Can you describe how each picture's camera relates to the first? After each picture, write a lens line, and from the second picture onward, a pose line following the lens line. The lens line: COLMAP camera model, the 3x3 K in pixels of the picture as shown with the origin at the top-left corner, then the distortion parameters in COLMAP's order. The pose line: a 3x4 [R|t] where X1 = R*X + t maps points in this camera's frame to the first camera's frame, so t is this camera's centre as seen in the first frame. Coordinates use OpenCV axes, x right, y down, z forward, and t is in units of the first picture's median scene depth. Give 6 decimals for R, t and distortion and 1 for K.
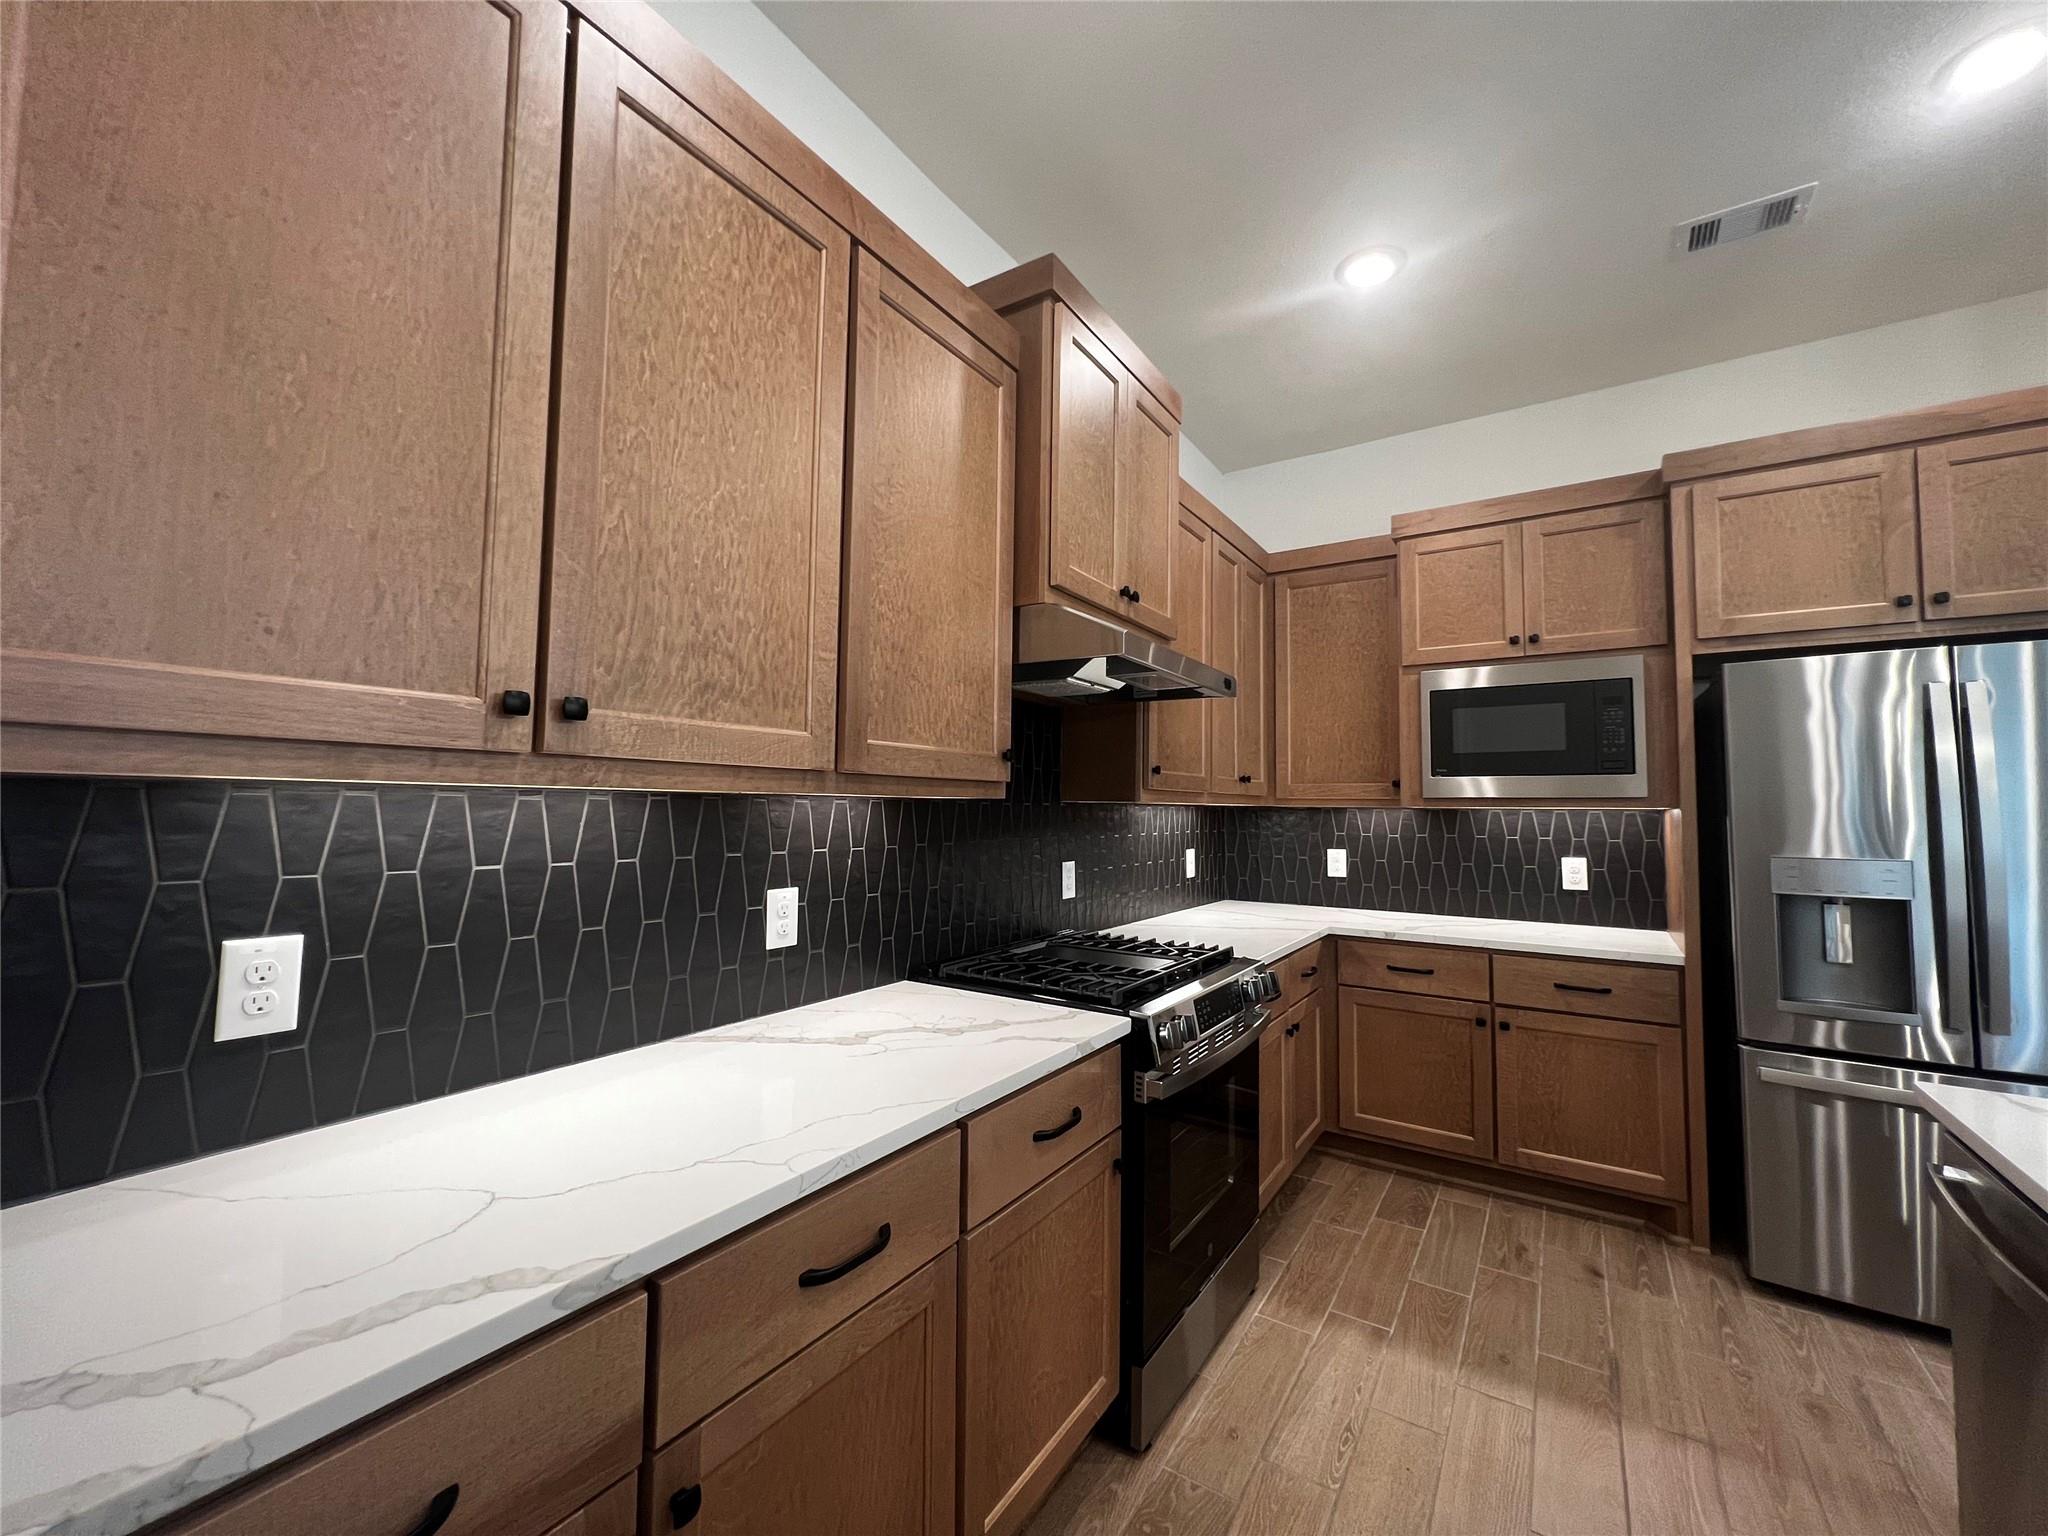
lens RADIAL K [[817.3, 0, 1023.1], [0, 817.3, 761.3], [0, 0, 1]] dist [-0.001916, -0.000082]
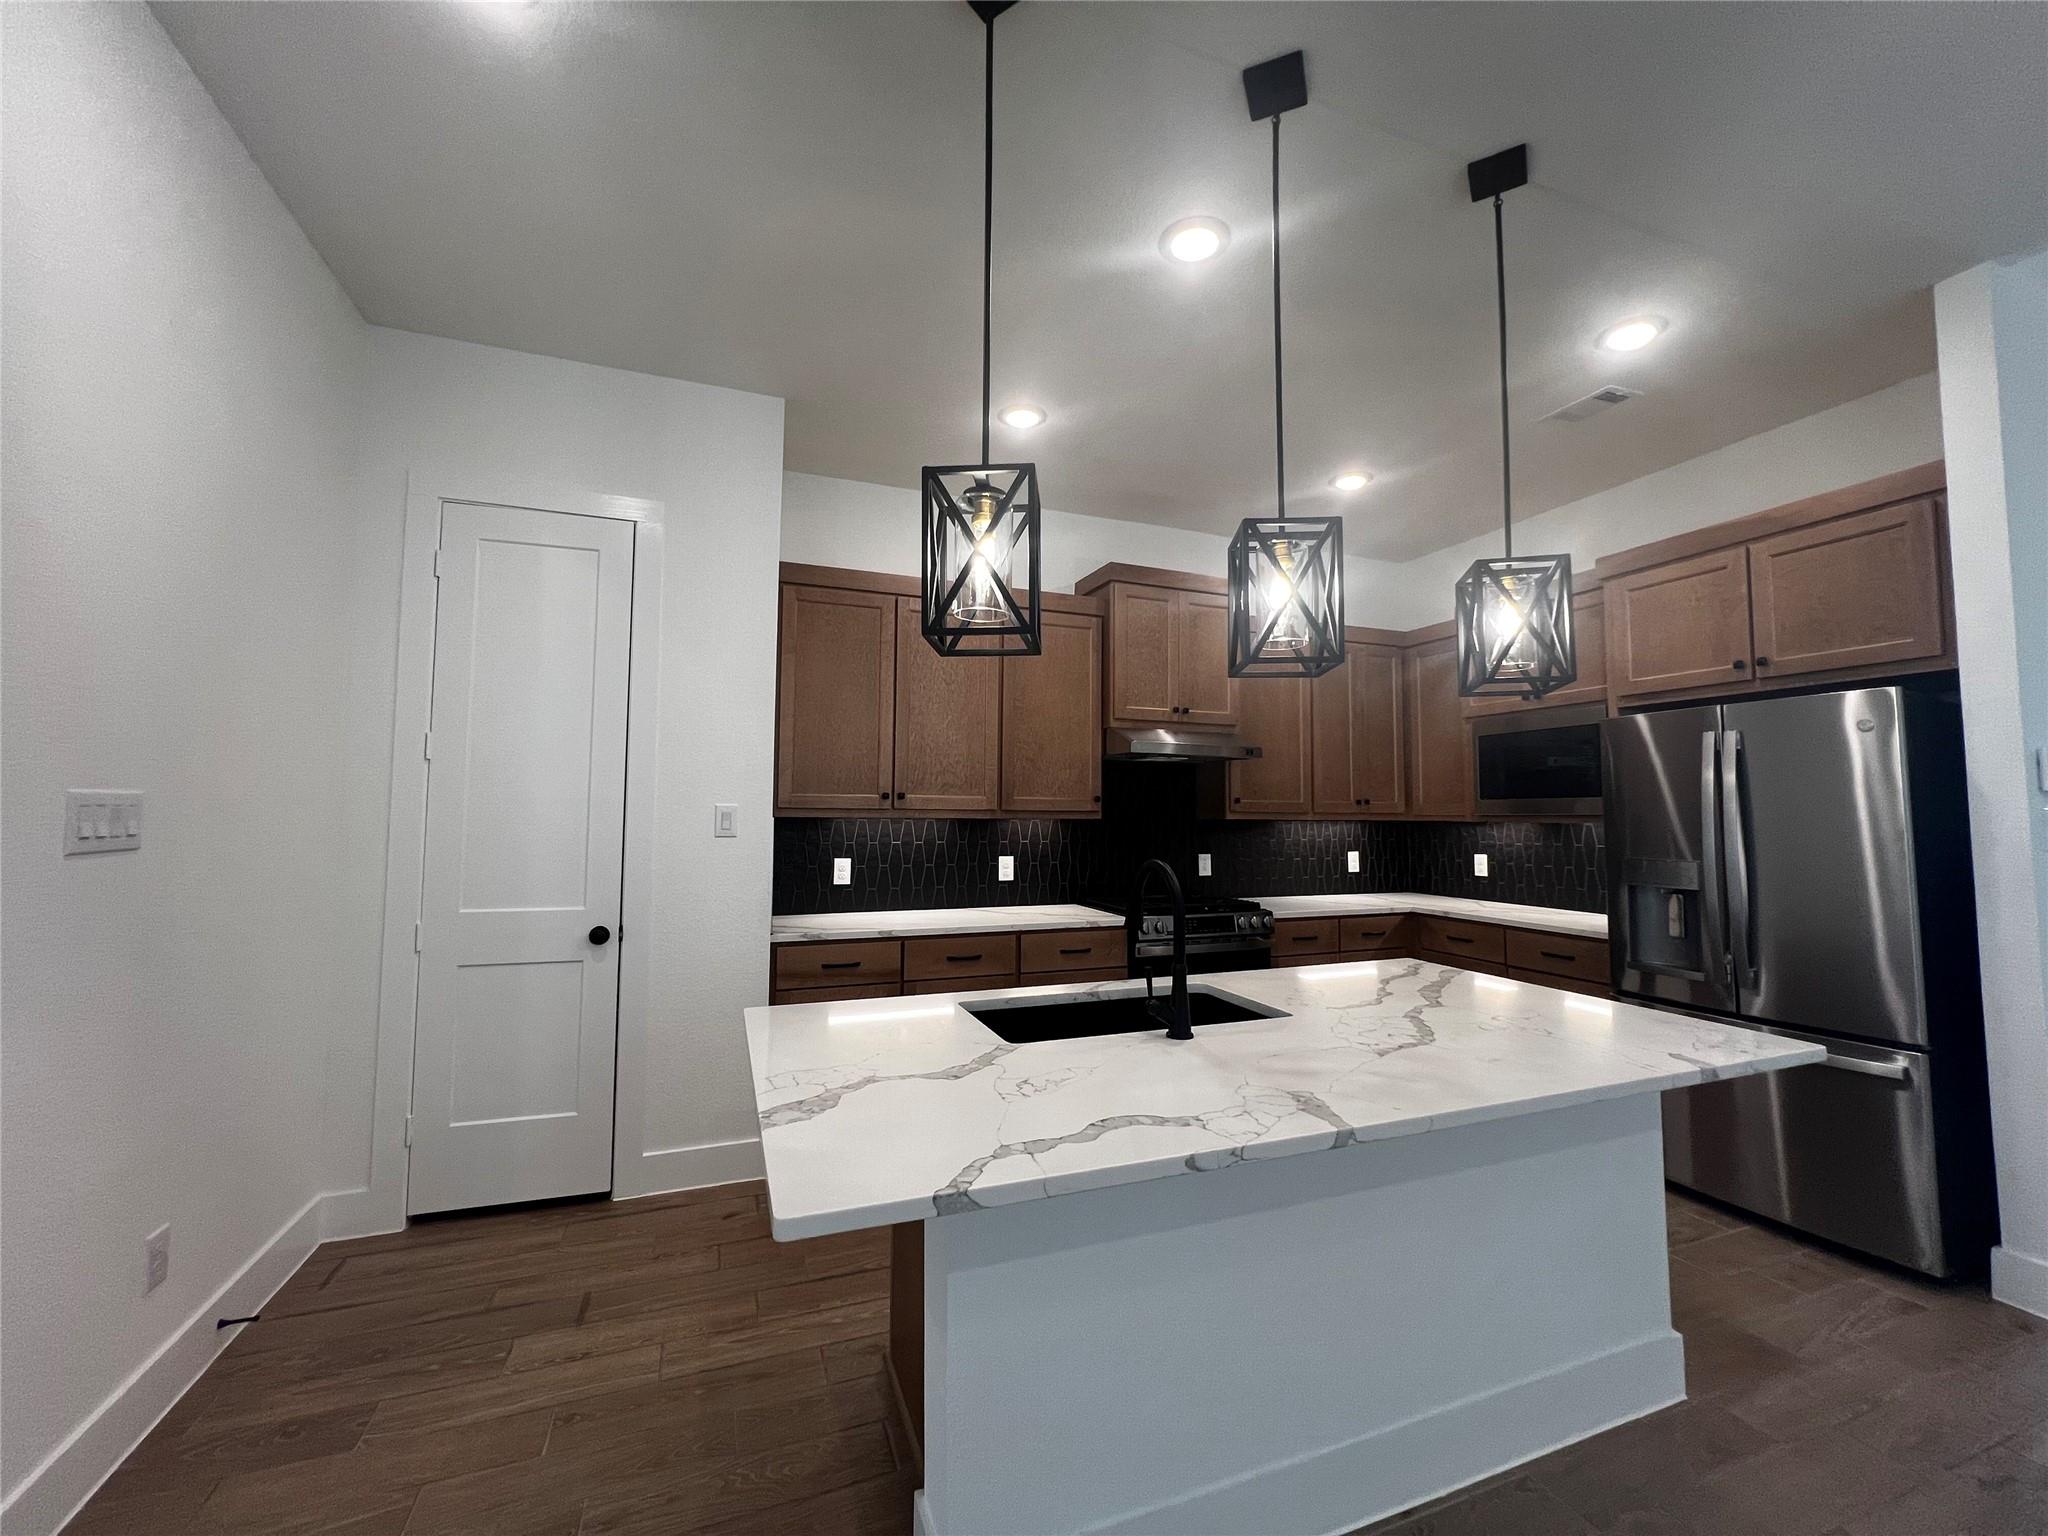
lens RADIAL K [[817.3, 0, 1023.1], [0, 817.3, 761.3], [0, 0, 1]] dist [-0.001916, -0.000082]
pose [[0.815820, -0.043010, -0.576704, 1.087272], [0.035248, 0.999075, -0.024647, -0.060913], [0.577231, -0.000220, 0.816581, -0.893377]]
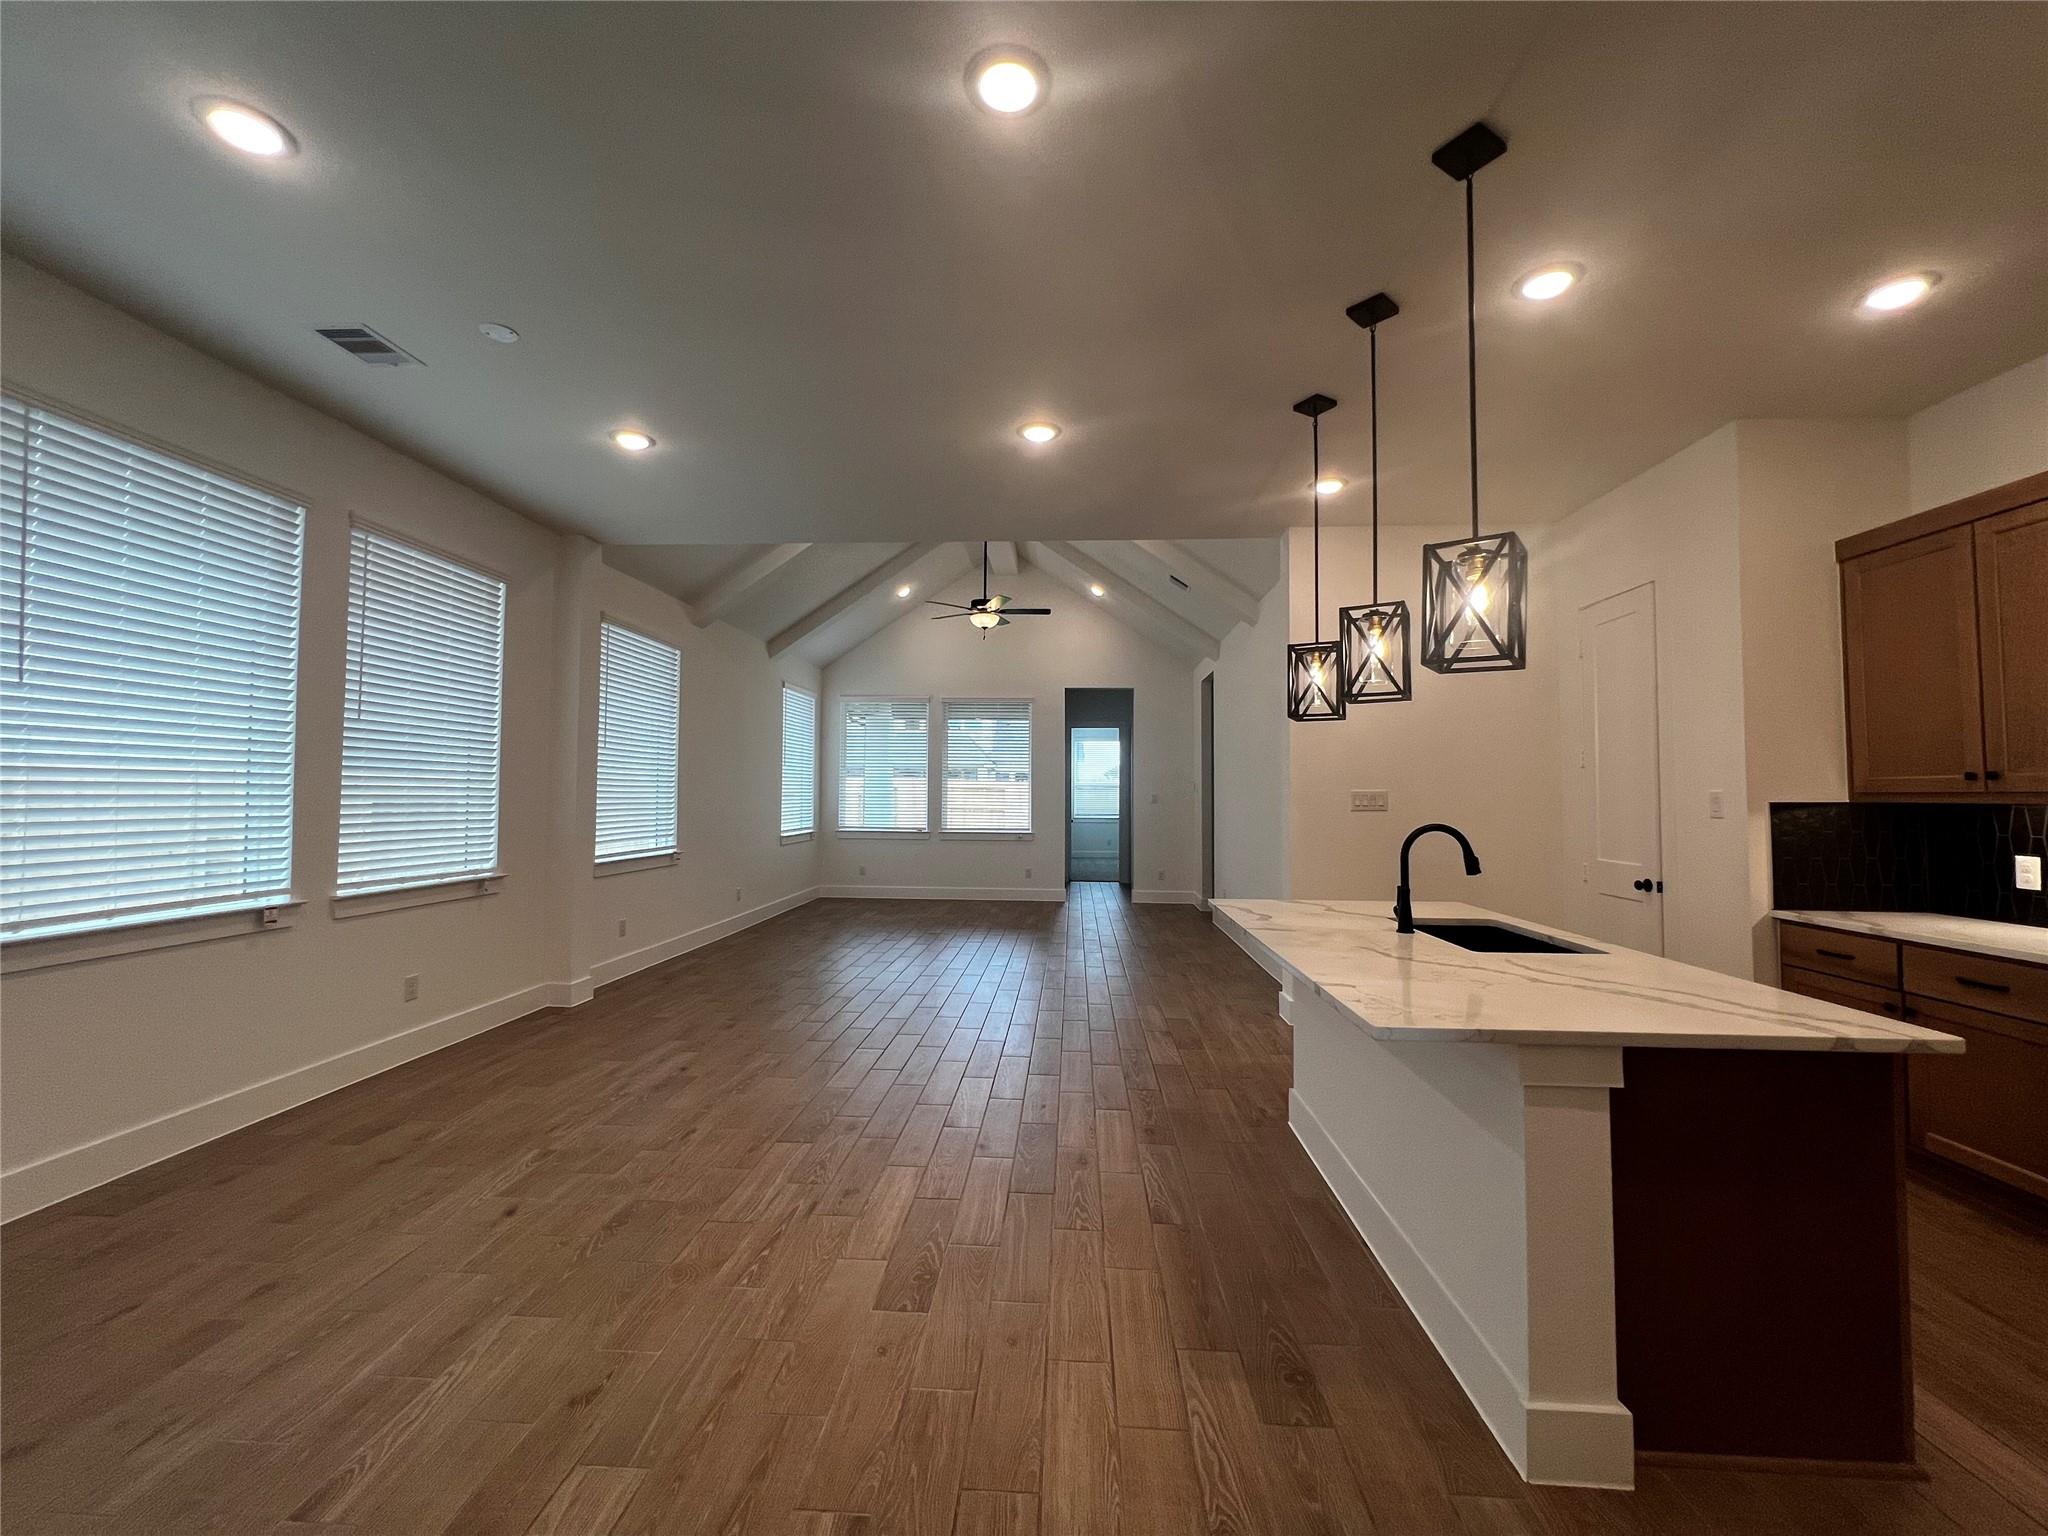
lens RADIAL K [[817.3, 0, 1023.1], [0, 817.3, 761.3], [0, 0, 1]] dist [-0.001916, -0.000082]
pose [[-0.868162, -0.036804, -0.494914, 2.070253], [0.013633, 0.995101, -0.097915, 0.063063], [0.496094, -0.091753, -0.863407, 0.995414]]
